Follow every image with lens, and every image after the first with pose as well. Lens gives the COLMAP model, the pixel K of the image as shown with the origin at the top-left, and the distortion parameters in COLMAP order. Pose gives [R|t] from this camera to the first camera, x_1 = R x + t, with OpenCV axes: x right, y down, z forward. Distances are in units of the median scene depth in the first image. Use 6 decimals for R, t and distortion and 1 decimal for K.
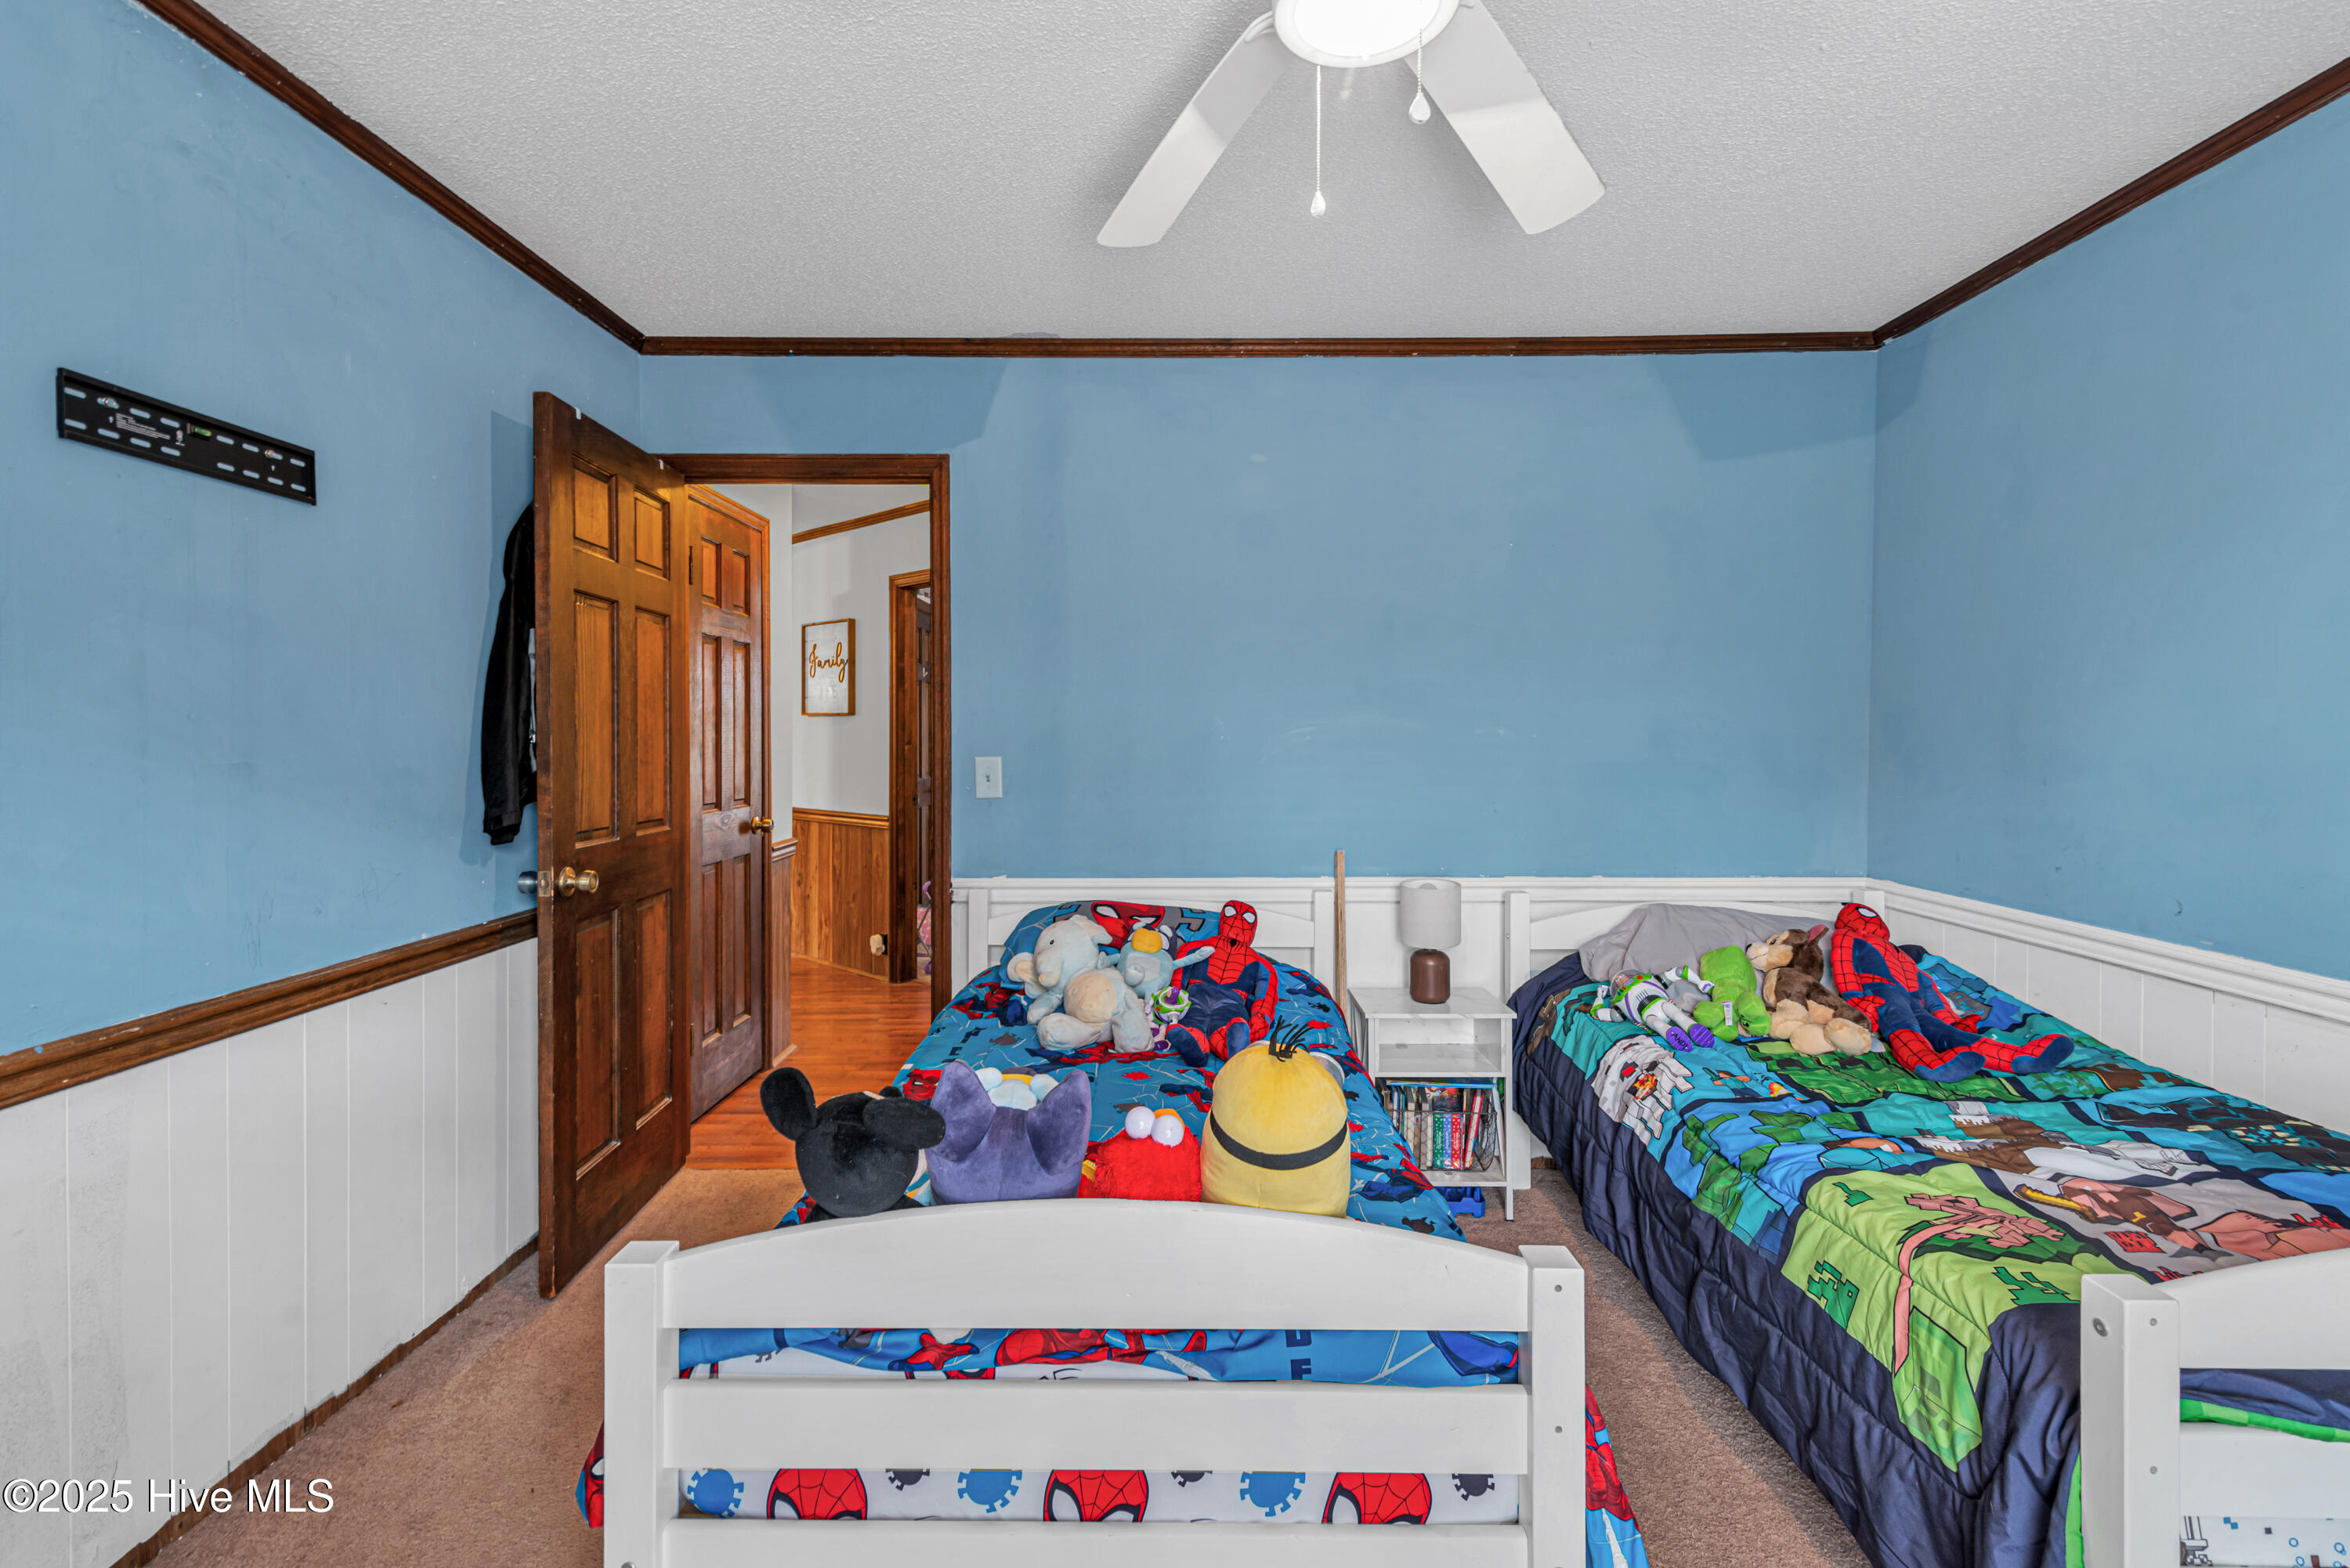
lens RADIAL K [[1096.7, 0, 1176.9], [0, 1096.7, 744.1], [0, 0, 1]] dist [0.024820, 0.000276]
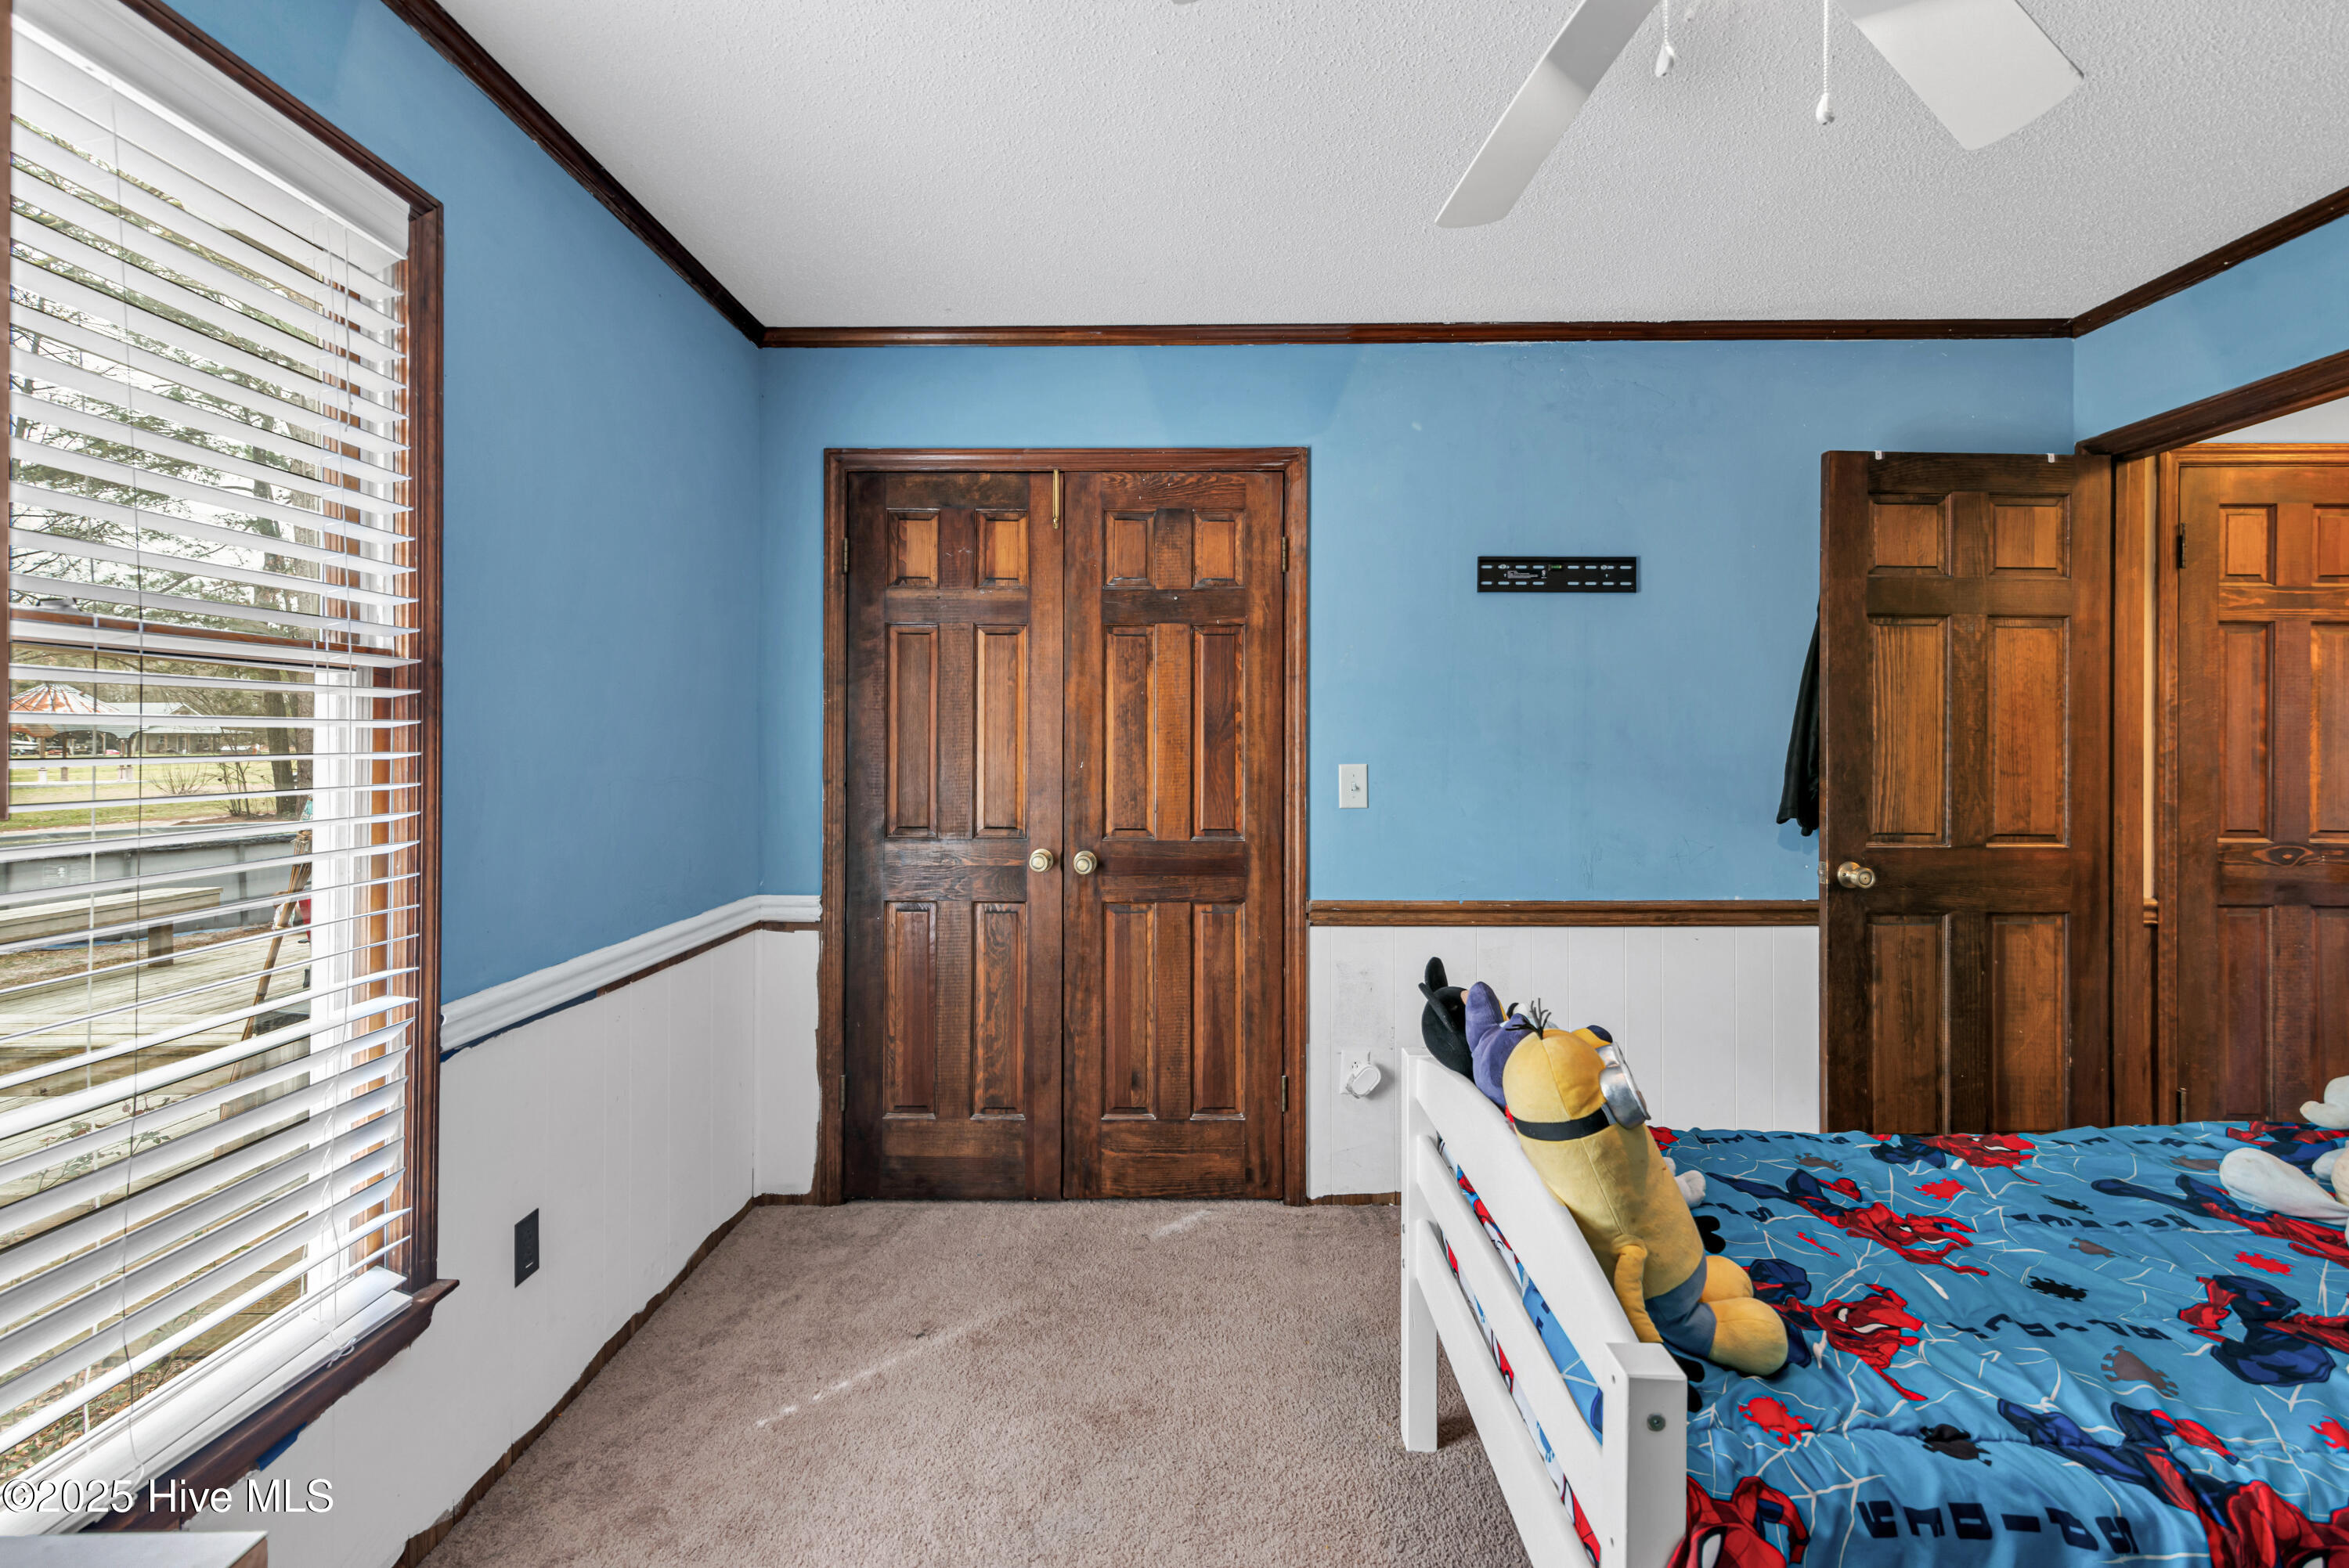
lens RADIAL K [[1096.2, 0, 1176.4], [0, 1096.2, 744.2], [0, 0, 1]] dist [0.024820, 0.000276]
pose [[-0.004860, -0.003357, -0.999983, 0.724420], [-0.010098, 0.999944, -0.003307, 0.001717], [0.999937, 0.010082, -0.004894, 0.389012]]
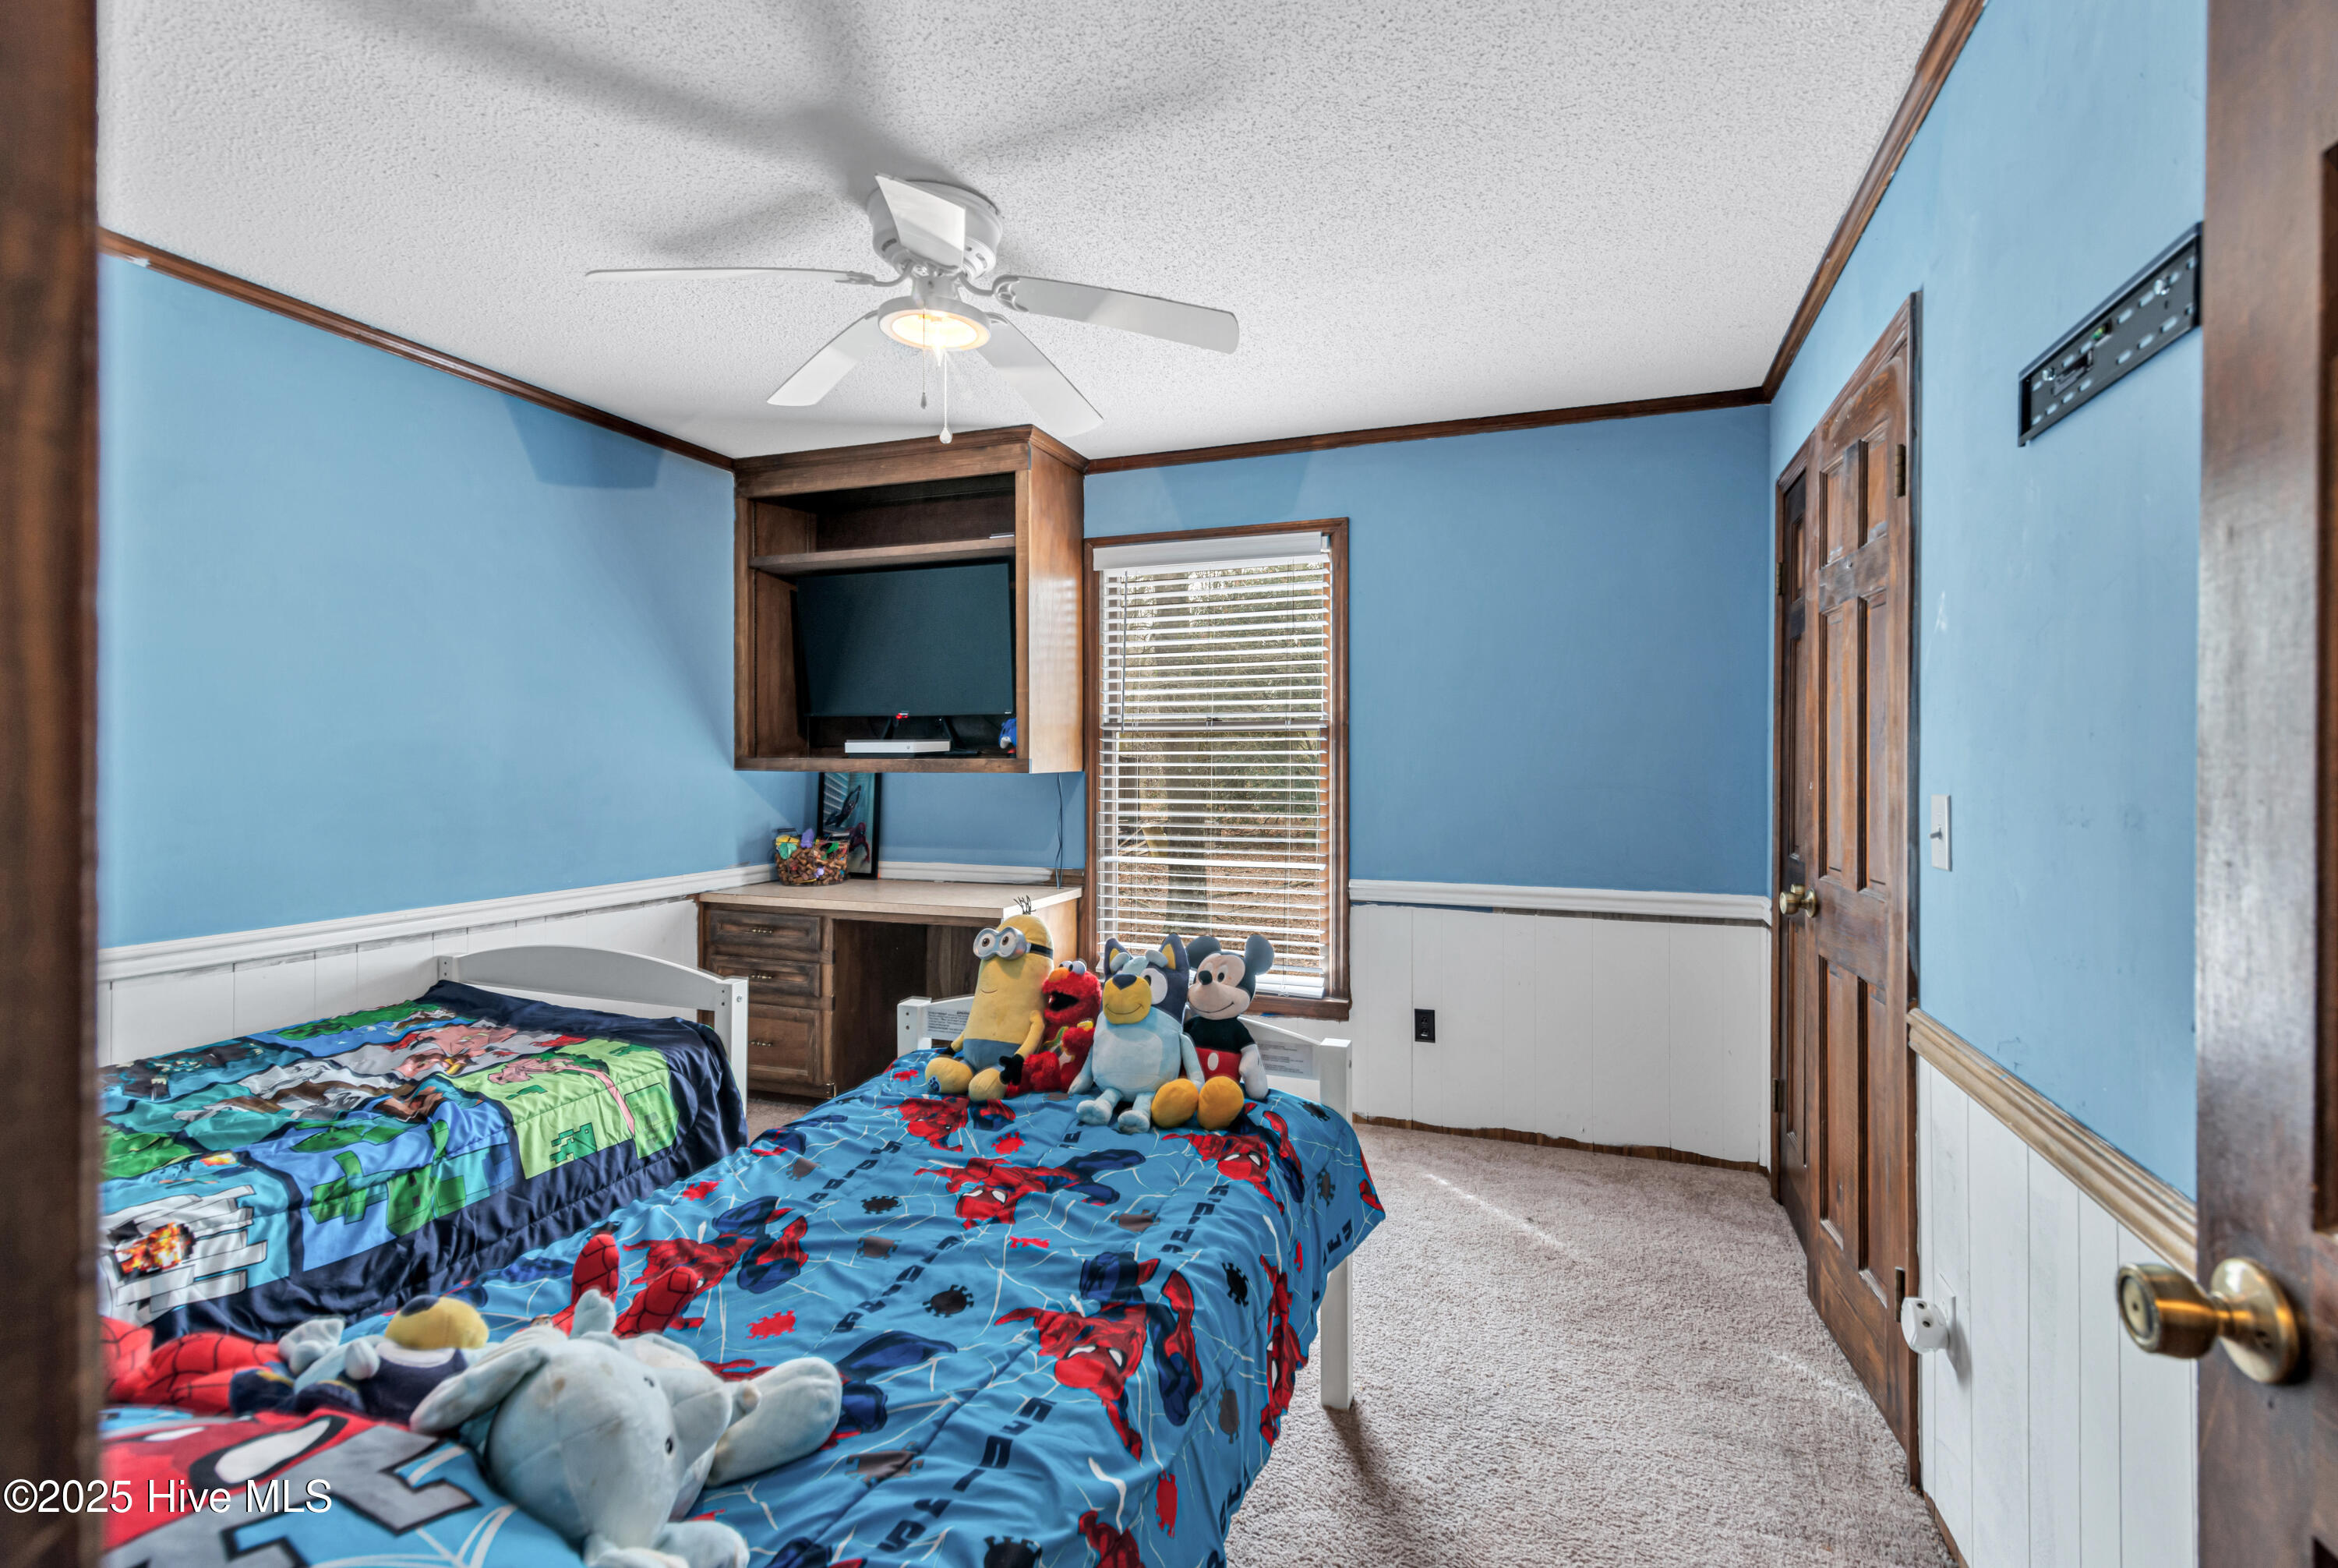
lens RADIAL K [[1050.9, 0, 1171.2], [0, 1050.9, 776.7], [0, 0, 1]] dist [0.017772, -0.000512]
pose [[-0.939596, -0.009643, 0.342150, -0.495829], [-0.000010, 0.999604, 0.028144, -0.019160], [-0.342286, 0.026440, -0.939224, 1.648531]]
